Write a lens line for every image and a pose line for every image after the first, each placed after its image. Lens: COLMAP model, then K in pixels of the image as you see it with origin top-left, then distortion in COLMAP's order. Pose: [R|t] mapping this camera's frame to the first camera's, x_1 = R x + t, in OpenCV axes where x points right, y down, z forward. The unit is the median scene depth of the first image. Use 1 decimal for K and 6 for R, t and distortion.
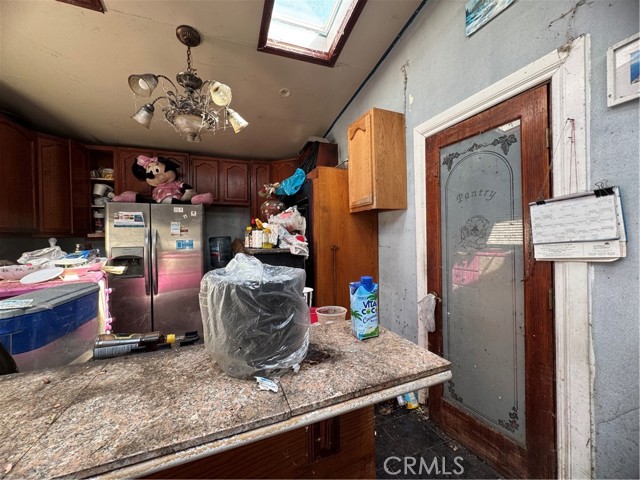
lens RADIAL K [[255.7, 0, 319.4], [0, 255.7, 239.5], [0, 0, 1]] dist [-0.000238, 0.000323]
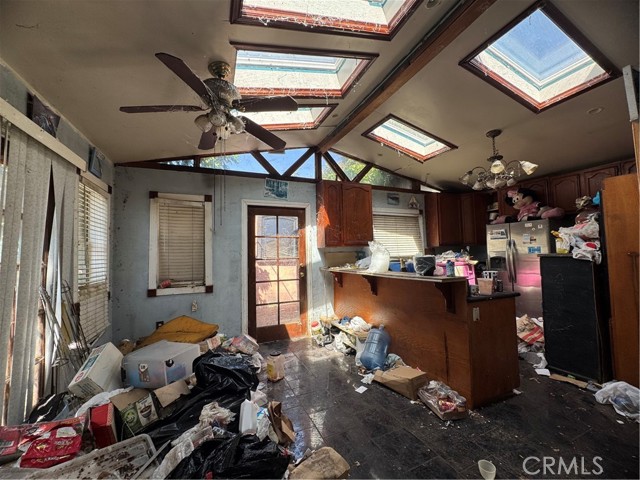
lens RADIAL K [[255.7, 0, 319.3], [0, 255.7, 237.2], [0, 0, 1]] dist [-0.000238, 0.000323]
pose [[0.041044, -0.040886, -0.998320, 0.790442], [0.011176, 0.999119, -0.040459, -0.005005], [0.999095, -0.009496, 0.041465, -0.200081]]
